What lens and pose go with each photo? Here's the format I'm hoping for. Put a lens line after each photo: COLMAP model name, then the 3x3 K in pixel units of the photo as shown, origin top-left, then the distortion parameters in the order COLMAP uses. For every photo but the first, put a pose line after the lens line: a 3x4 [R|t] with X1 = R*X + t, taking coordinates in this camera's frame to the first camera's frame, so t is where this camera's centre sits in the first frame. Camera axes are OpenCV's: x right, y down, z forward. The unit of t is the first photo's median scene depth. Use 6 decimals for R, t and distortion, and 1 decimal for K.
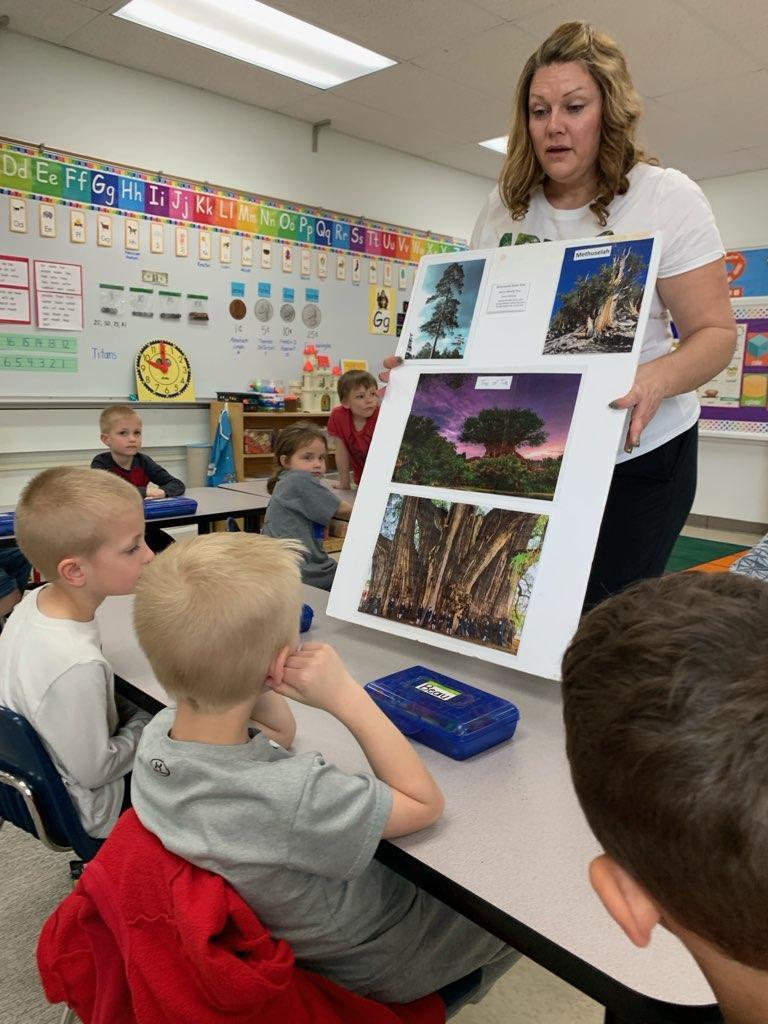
lens RADIAL K [[784.8, 0, 384.0], [0, 784.8, 512.0], [0, 0, 1]] dist [-0.008633, -0.012540]
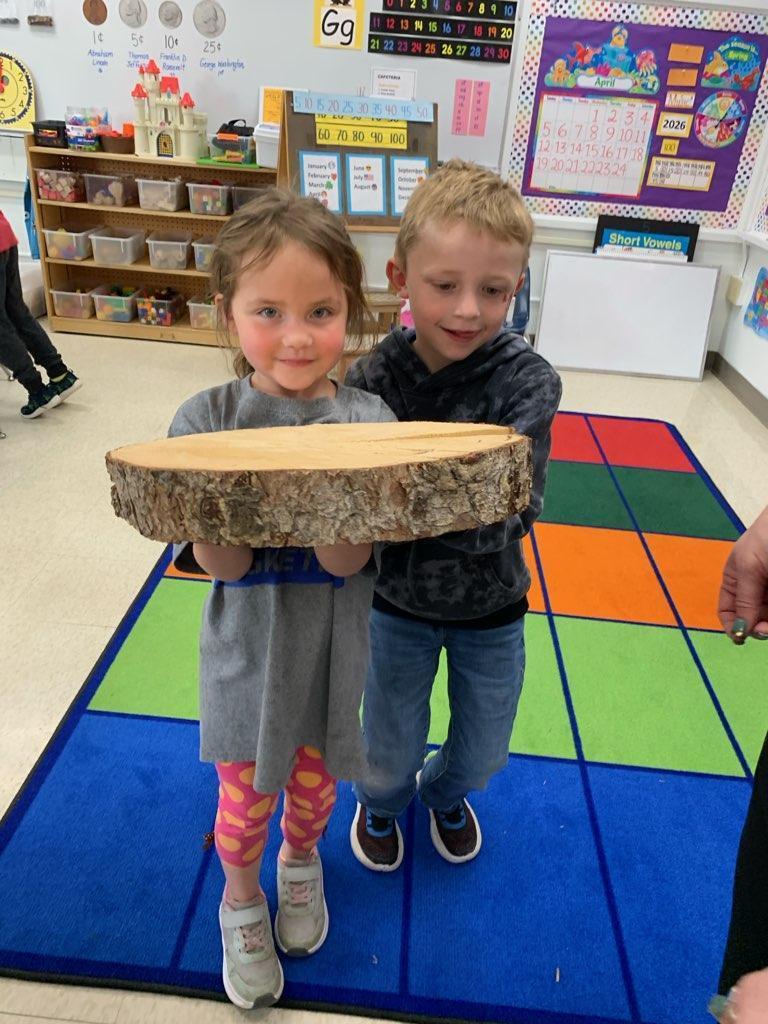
lens RADIAL K [[784.8, 0, 384.0], [0, 784.8, 512.0], [0, 0, 1]] dist [-0.008633, -0.012540]
pose [[0.665760, 0.361707, -0.652635, 0.731393], [-0.183682, 0.927181, 0.326491, -0.102523], [0.723205, -0.097487, 0.683719, 0.648622]]
